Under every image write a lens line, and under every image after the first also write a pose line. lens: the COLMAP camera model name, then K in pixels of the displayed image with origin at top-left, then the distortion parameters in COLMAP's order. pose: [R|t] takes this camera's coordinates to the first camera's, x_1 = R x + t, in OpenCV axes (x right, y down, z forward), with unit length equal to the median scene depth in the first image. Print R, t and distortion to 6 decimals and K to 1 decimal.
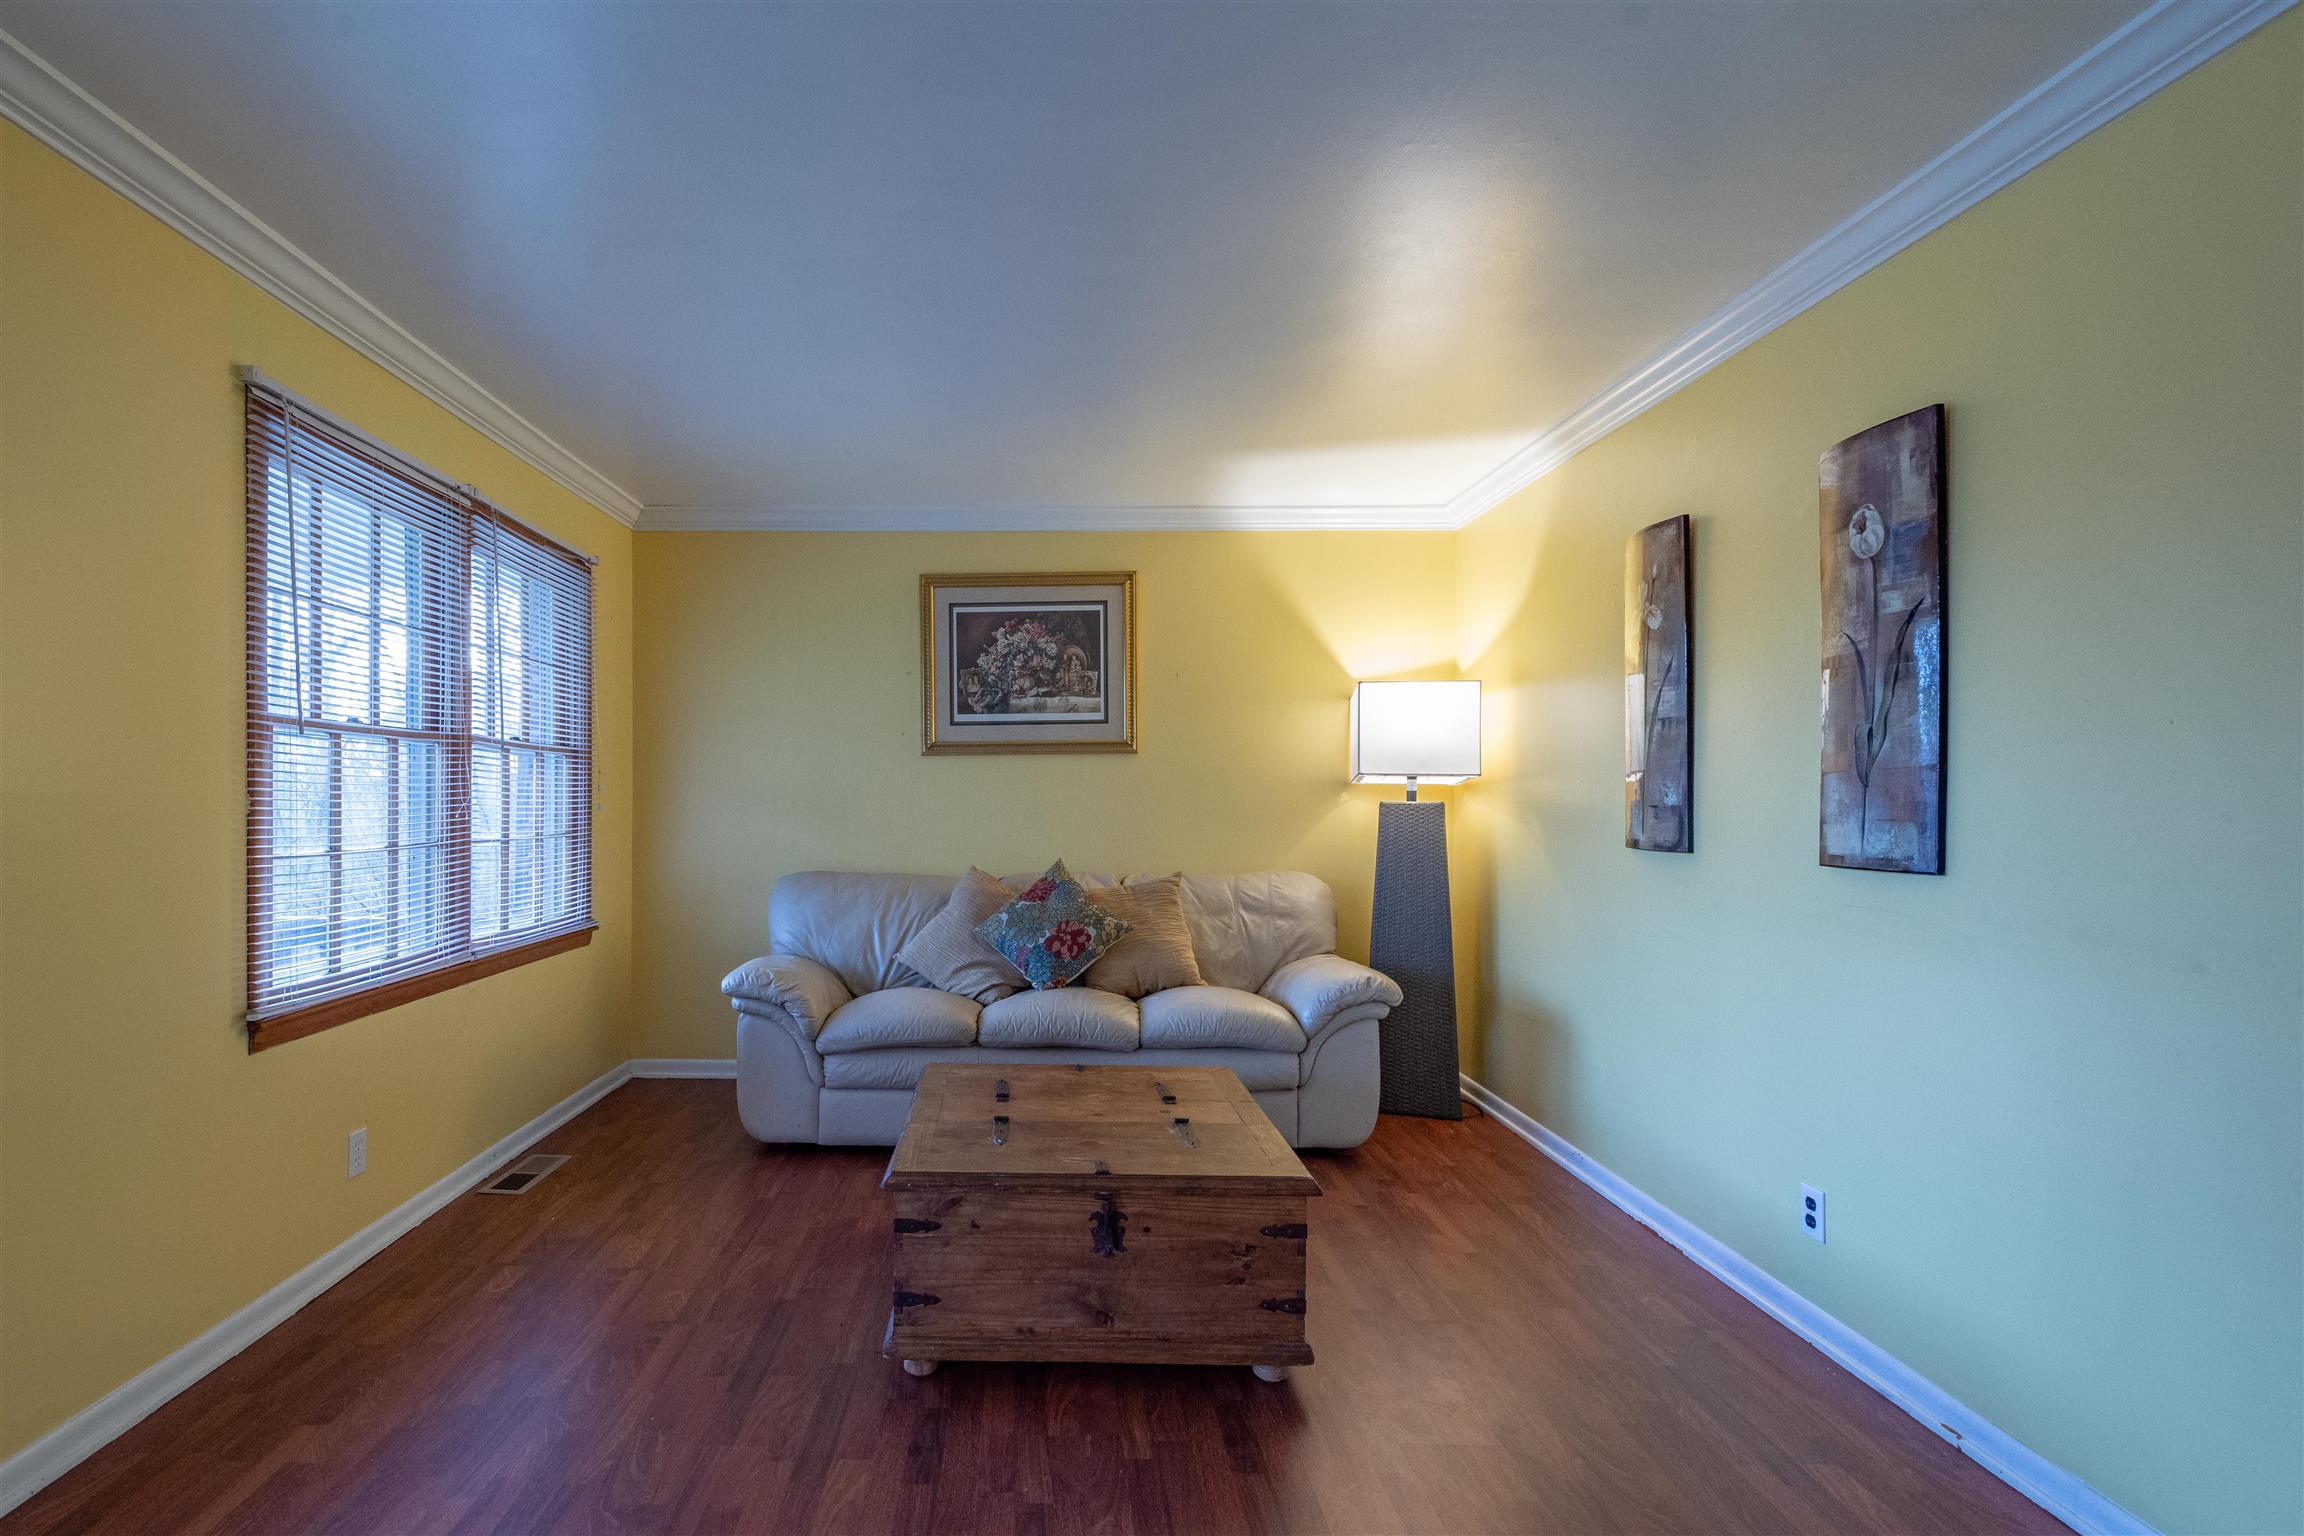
lens RADIAL K [[1058.4, 0, 1011.8], [0, 1058.4, 801.8], [0, 0, 1]] dist [0.014884, -0.000640]
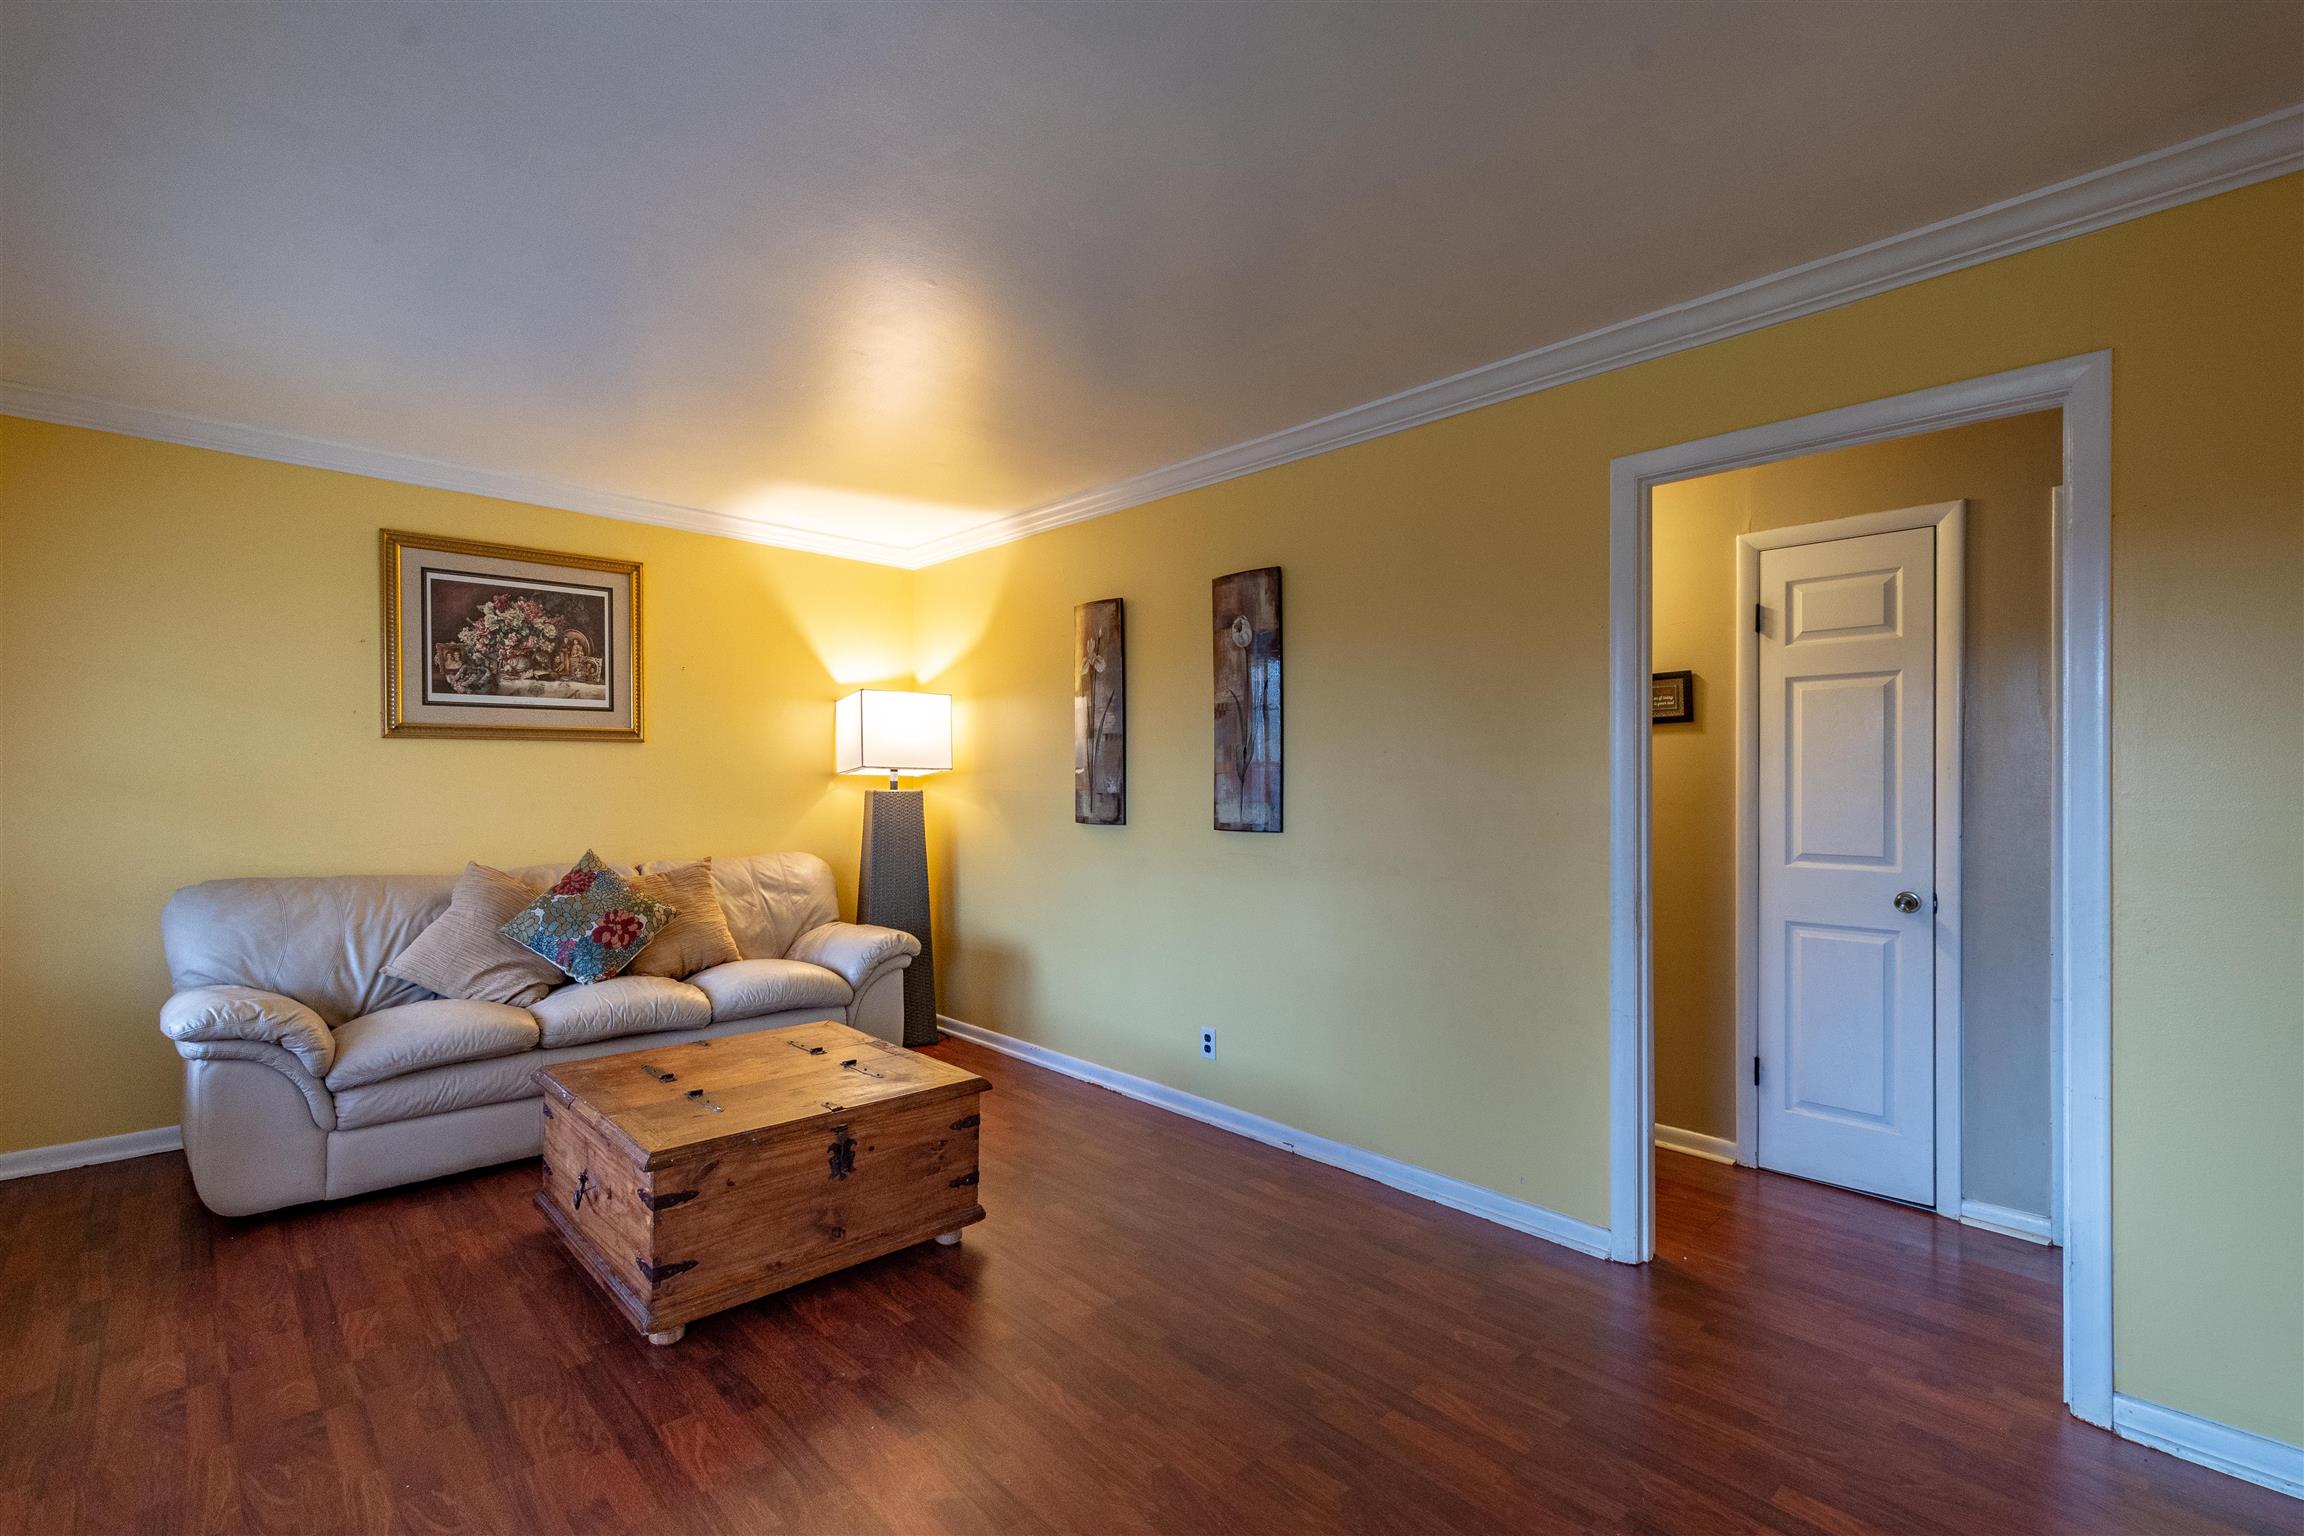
lens RADIAL K [[1021.0, 0, 1099.6], [0, 1021.0, 782.4], [0, 0, 1]] dist [0.013037, -0.000321]
pose [[0.730732, 0.002589, 0.682660, -0.296914], [0.000387, 0.999991, -0.004208, -0.004564], [-0.682664, 0.003339, 0.730724, -0.017157]]
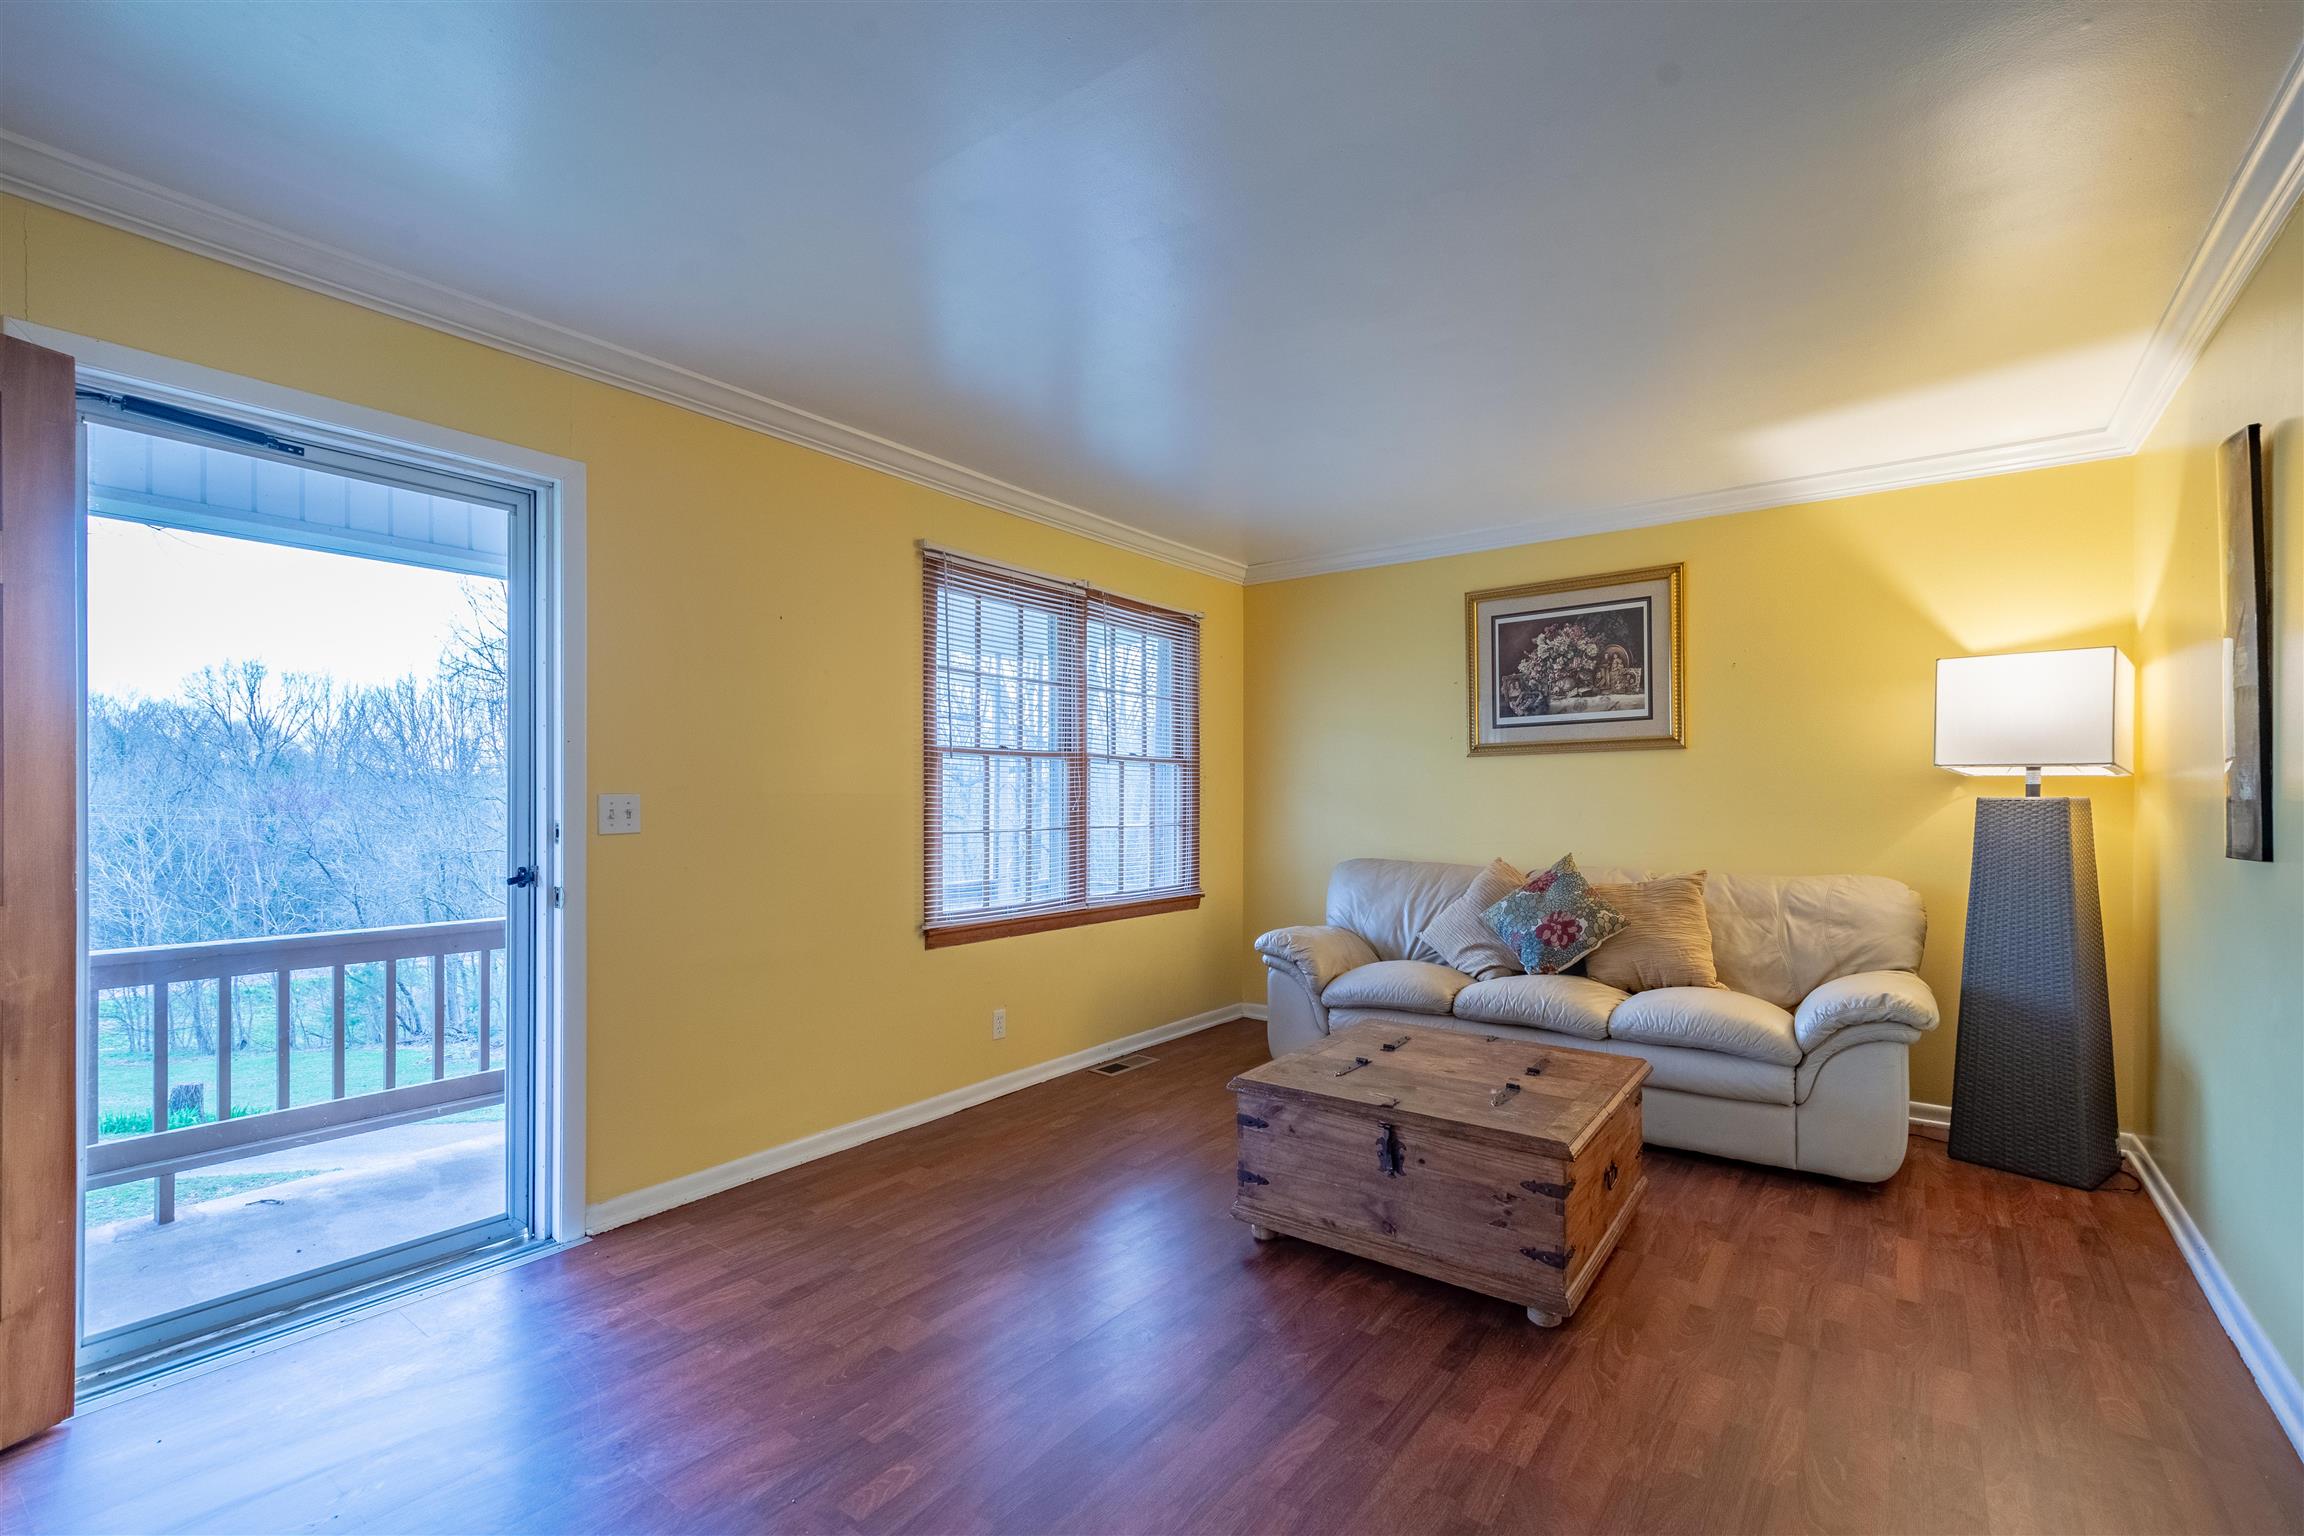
lens RADIAL K [[999.9, 0, 1156.4], [0, 999.9, 795.9], [0, 0, 1]] dist [0.013845, -0.000473]
pose [[0.814007, -0.004327, -0.580839, 0.331472], [0.000990, 0.999981, -0.006062, 0.003685], [0.580854, 0.004360, 0.813996, -0.046018]]
